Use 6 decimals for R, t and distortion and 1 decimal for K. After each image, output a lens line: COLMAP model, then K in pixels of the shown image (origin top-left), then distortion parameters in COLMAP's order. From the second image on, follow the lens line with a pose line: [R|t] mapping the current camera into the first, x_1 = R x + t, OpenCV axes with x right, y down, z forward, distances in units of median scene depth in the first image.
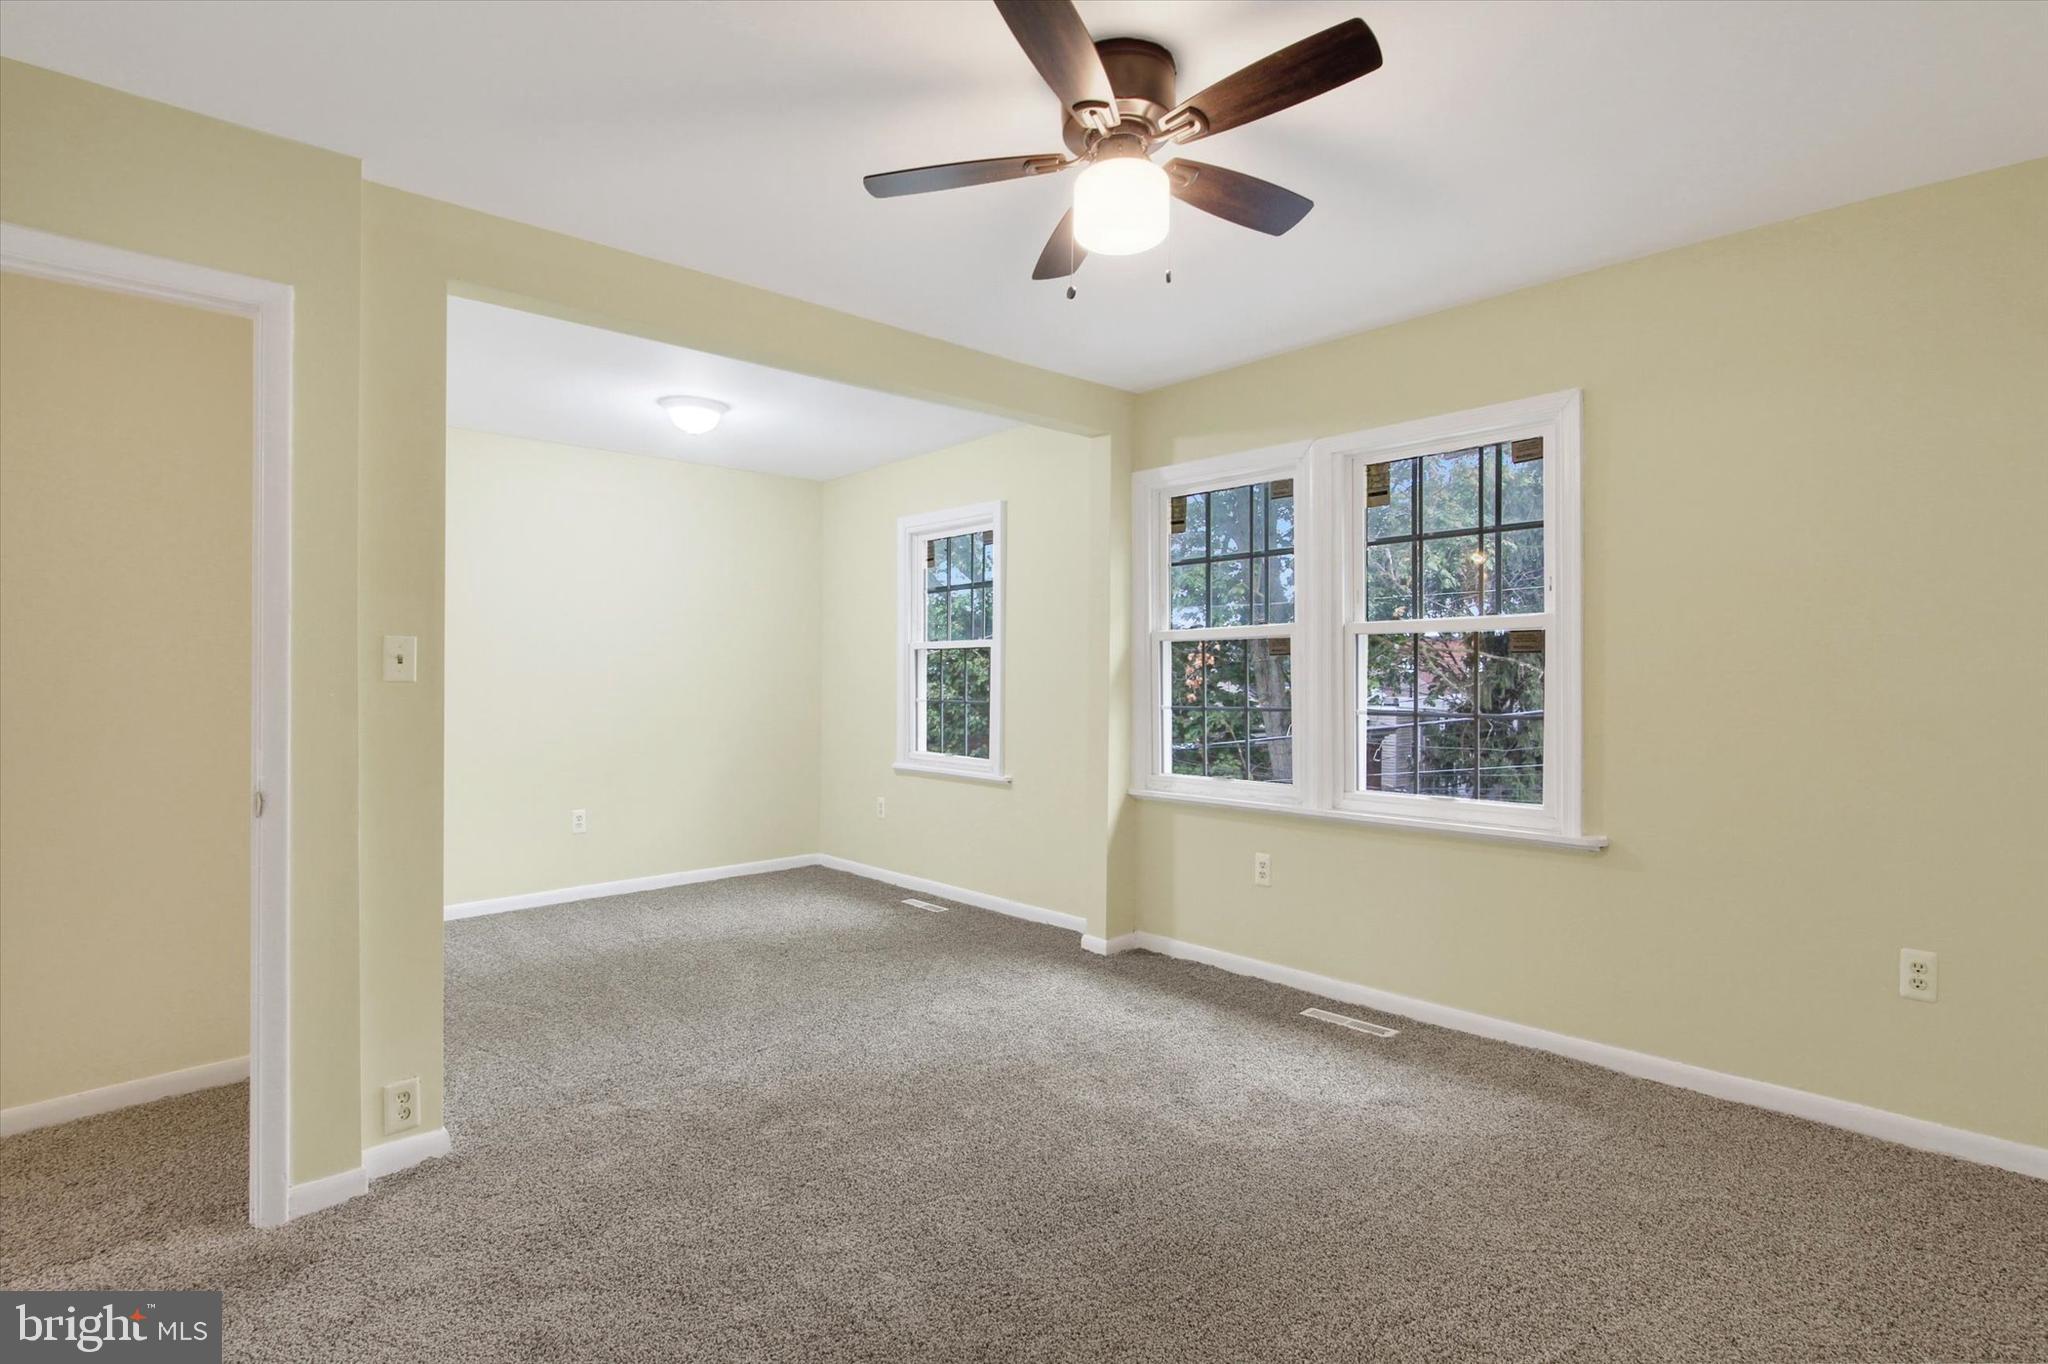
lens RADIAL K [[976.6, 0, 1024.0], [0, 976.6, 682.0], [0, 0, 1]] dist [-0.015832, 0.000143]
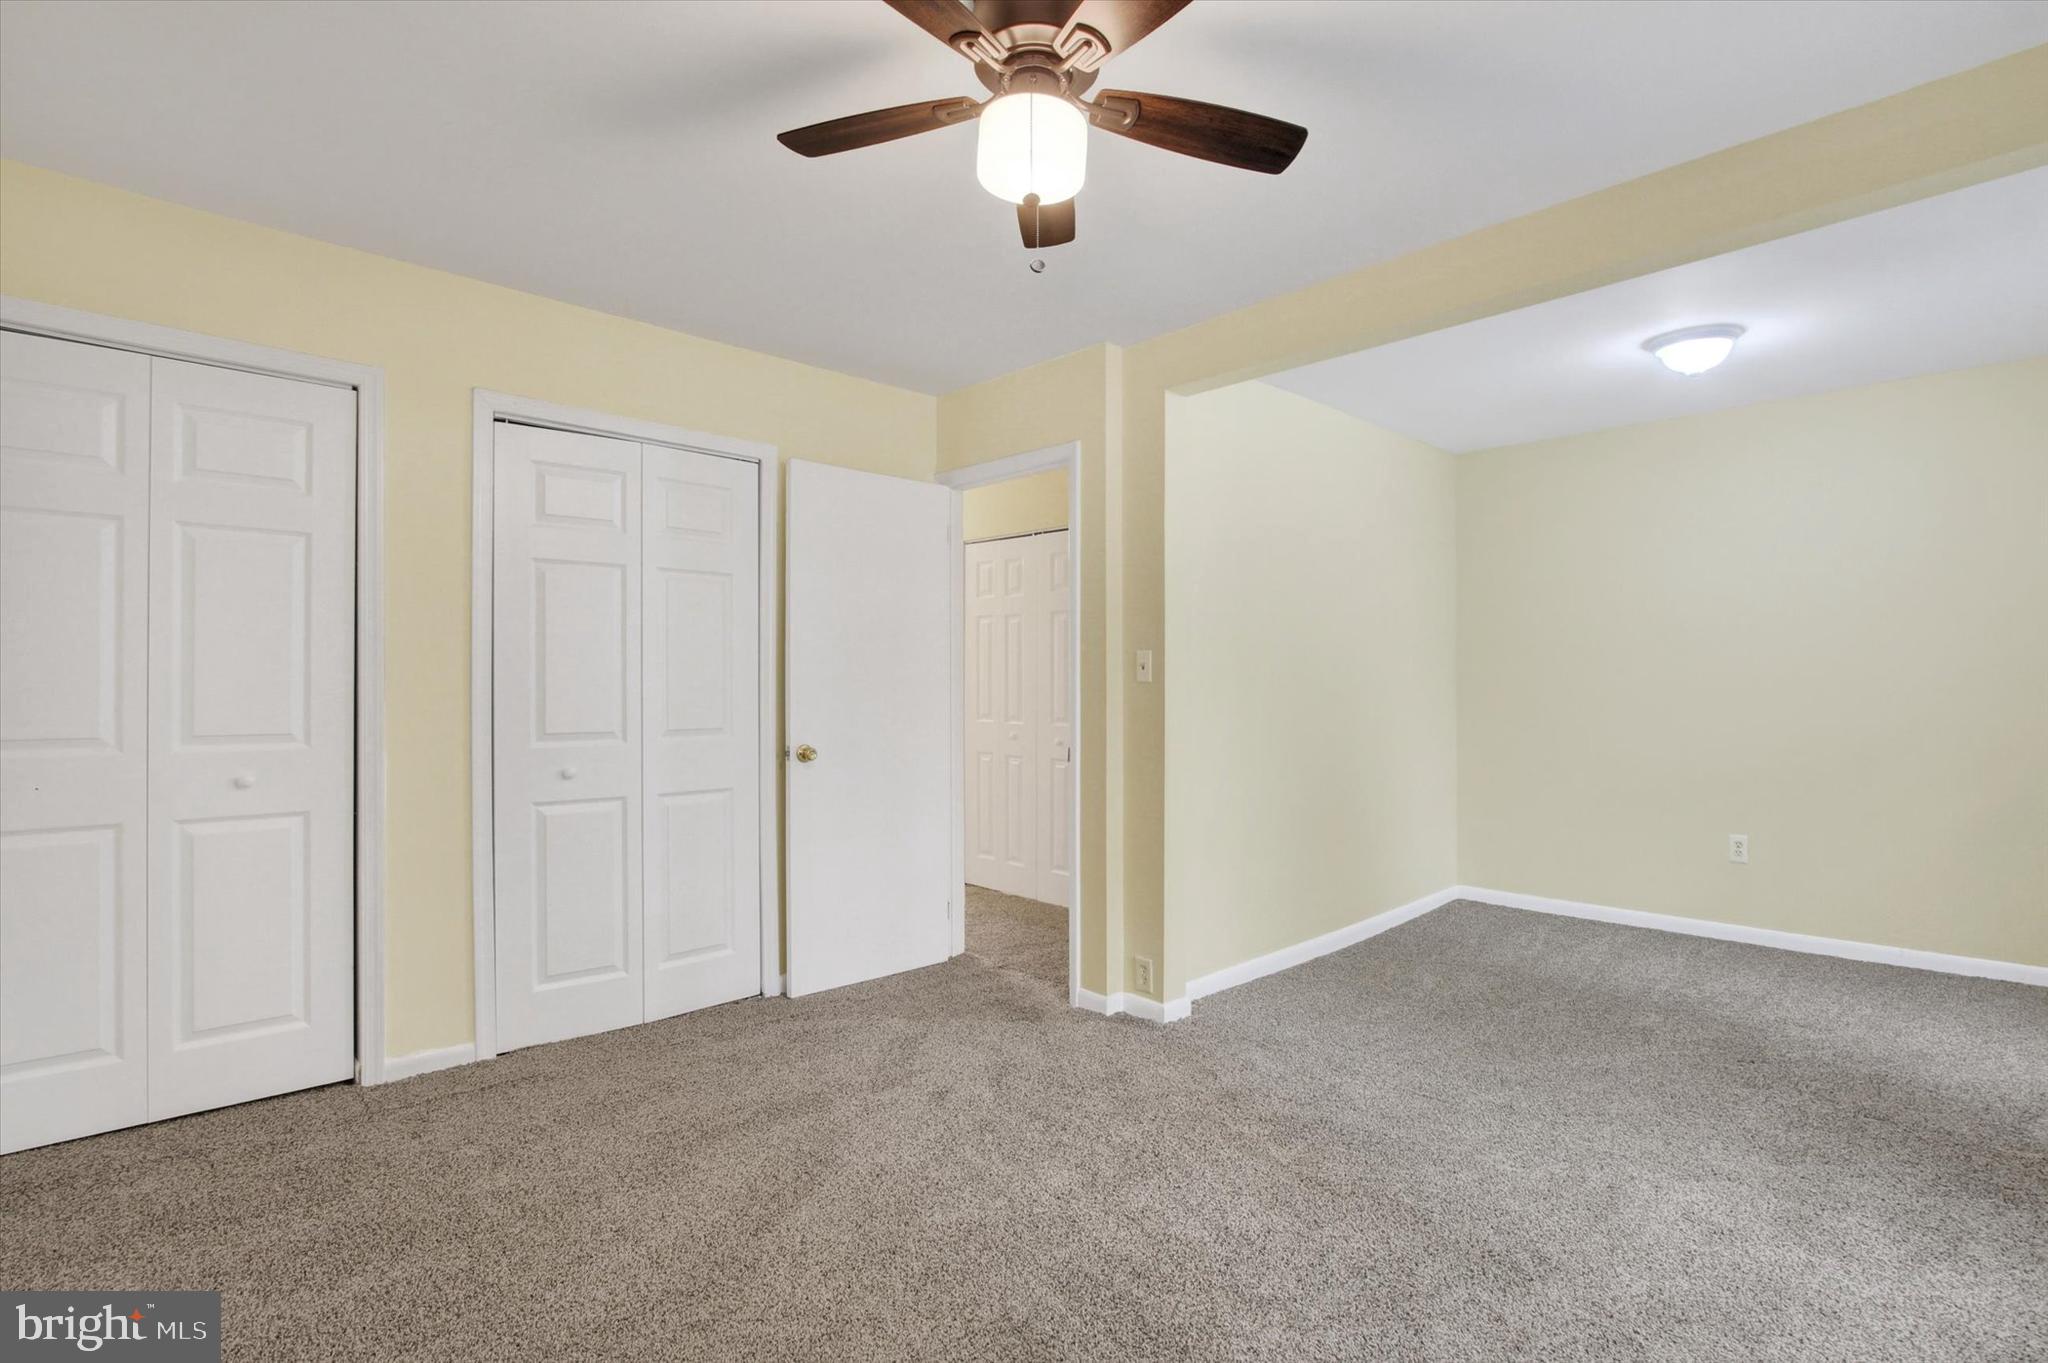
lens RADIAL K [[976.6, 0, 1024.0], [0, 976.6, 681.5], [0, 0, 1]] dist [-0.015832, 0.000143]
pose [[-0.015440, 0.001251, -0.999880, 0.561366], [-0.000507, 0.999999, 0.001259, -0.002012], [0.999881, 0.000526, -0.015439, 0.577798]]
